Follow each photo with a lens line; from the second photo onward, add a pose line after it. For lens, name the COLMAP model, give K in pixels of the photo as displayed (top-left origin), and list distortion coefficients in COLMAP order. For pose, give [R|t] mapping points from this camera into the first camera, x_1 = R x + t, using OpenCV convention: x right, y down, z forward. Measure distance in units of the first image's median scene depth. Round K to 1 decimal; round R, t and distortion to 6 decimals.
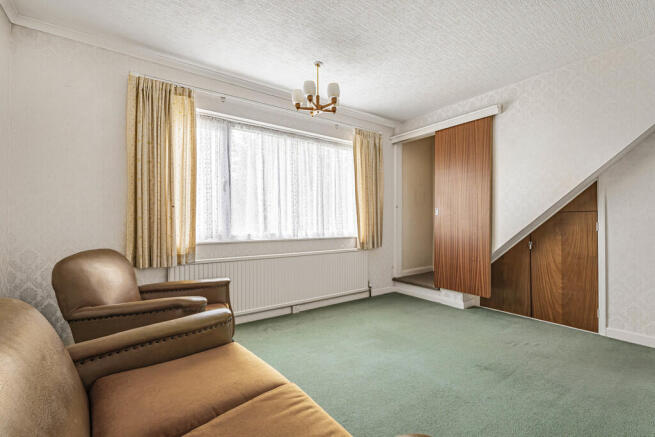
lens RADIAL K [[297.7, 0, 330.3], [0, 297.7, 227.6], [0, 0, 1]] dist [-0.002270, -0.000142]
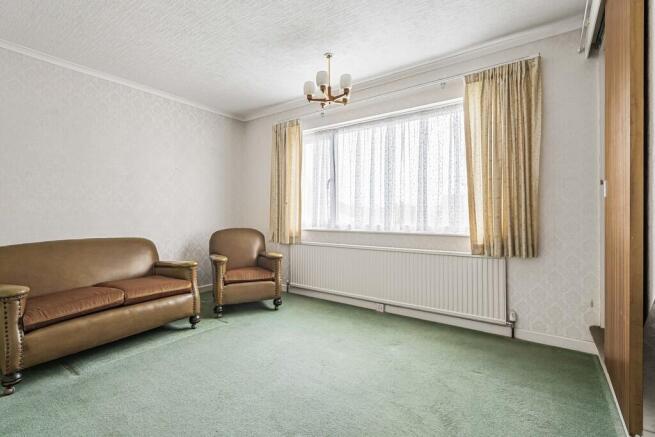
lens RADIAL K [[307.4, 0, 327.5], [0, 307.4, 218.5], [0, 0, 1]] dist [-0.001452, -0.000079]
pose [[0.293095, 0.014498, -0.955973, 0.753334], [-0.016058, 0.999819, 0.010240, -0.011066], [0.955948, 0.012350, 0.293275, 0.558471]]
